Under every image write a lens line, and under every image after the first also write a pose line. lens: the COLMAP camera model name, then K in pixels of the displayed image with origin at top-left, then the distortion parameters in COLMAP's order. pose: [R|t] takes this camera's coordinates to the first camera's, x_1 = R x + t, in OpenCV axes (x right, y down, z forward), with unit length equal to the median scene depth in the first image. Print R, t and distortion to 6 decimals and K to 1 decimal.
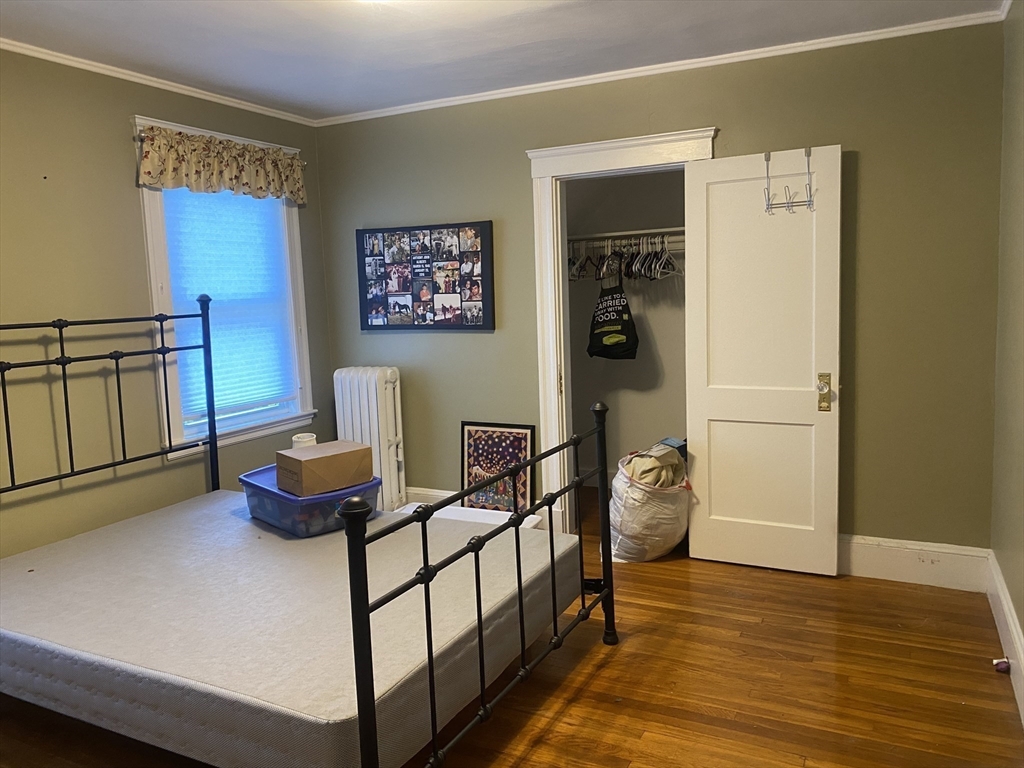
lens RADIAL K [[772.4, 0, 511.7], [0, 772.4, 386.0], [0, 0, 1]] dist [0.035665, -0.049586]
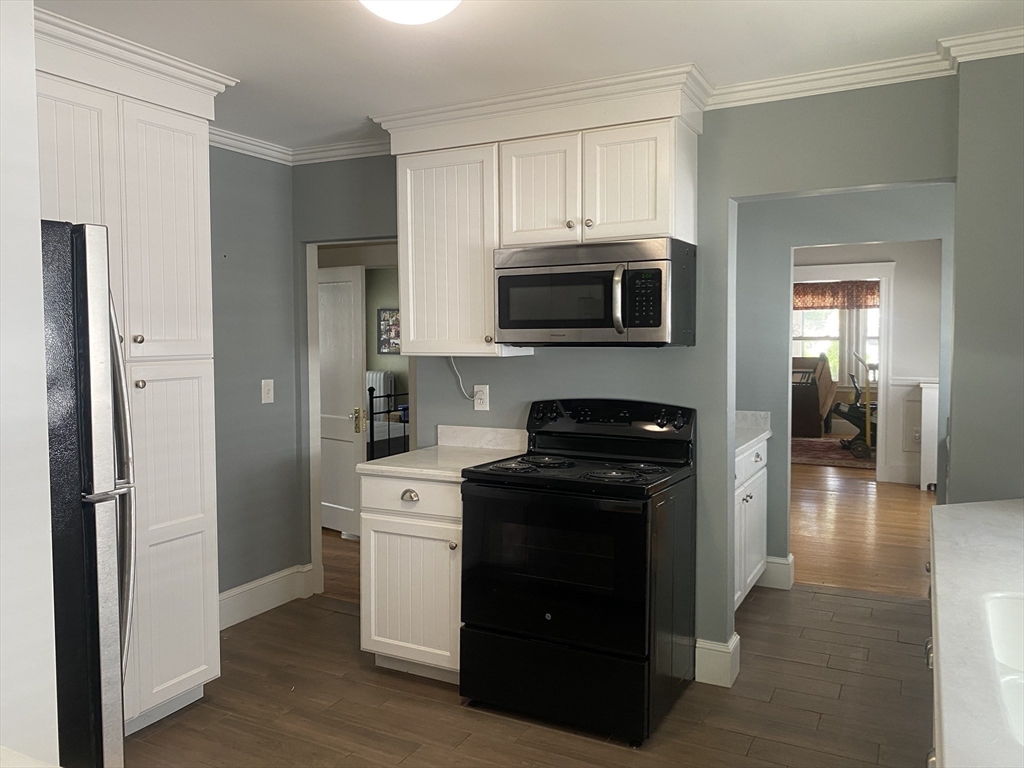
lens RADIAL K [[772.4, 0, 515.8], [0, 772.4, 372.0], [0, 0, 1]] dist [0.035665, -0.049586]
pose [[0.999201, 0.033213, -0.022217, 0.265800], [-0.034821, 0.996468, -0.076414, 0.141507], [0.019600, 0.077126, 0.996829, -1.258356]]
